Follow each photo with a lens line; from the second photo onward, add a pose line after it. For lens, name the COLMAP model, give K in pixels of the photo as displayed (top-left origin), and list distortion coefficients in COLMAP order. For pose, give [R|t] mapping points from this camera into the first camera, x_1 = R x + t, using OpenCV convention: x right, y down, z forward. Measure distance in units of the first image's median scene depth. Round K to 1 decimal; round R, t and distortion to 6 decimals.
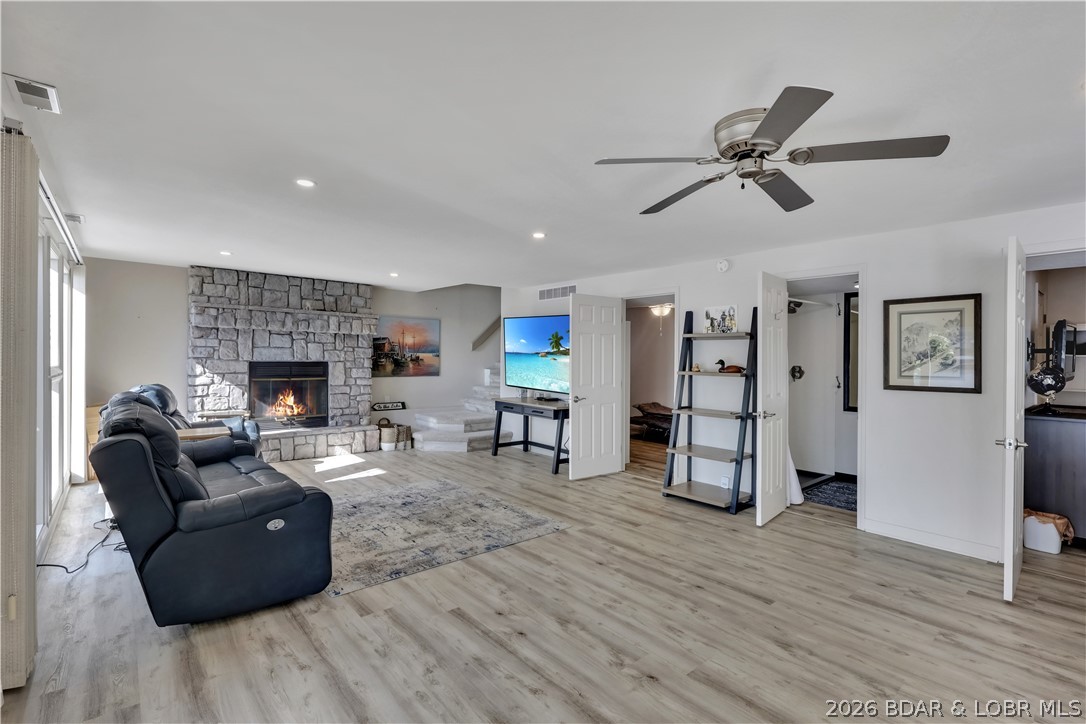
lens RADIAL K [[505.6, 0, 543.0], [0, 505.6, 362.0], [0, 0, 1]] dist [-0.004083, -0.000133]
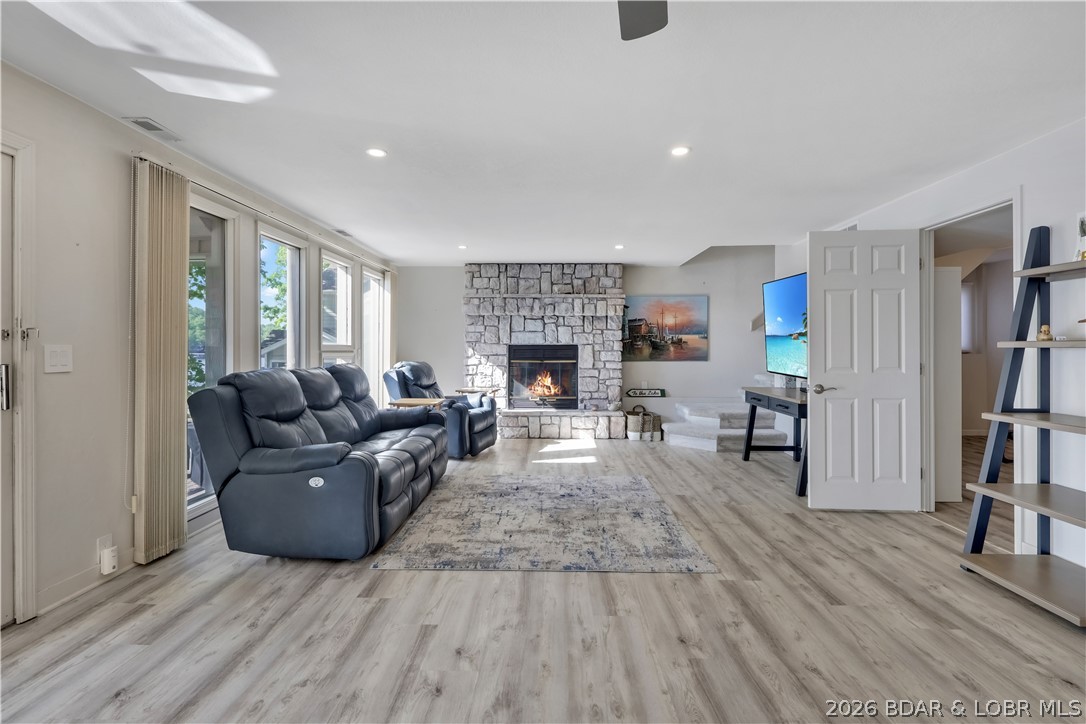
lens RADIAL K [[505.6, 0, 543.0], [0, 505.6, 362.0], [0, 0, 1]] dist [-0.004083, -0.000133]
pose [[0.735672, 0.002234, -0.677334, 0.224573], [0.003747, 0.999966, 0.007367, 0.028782], [0.677328, -0.007957, 0.735638, 0.238580]]
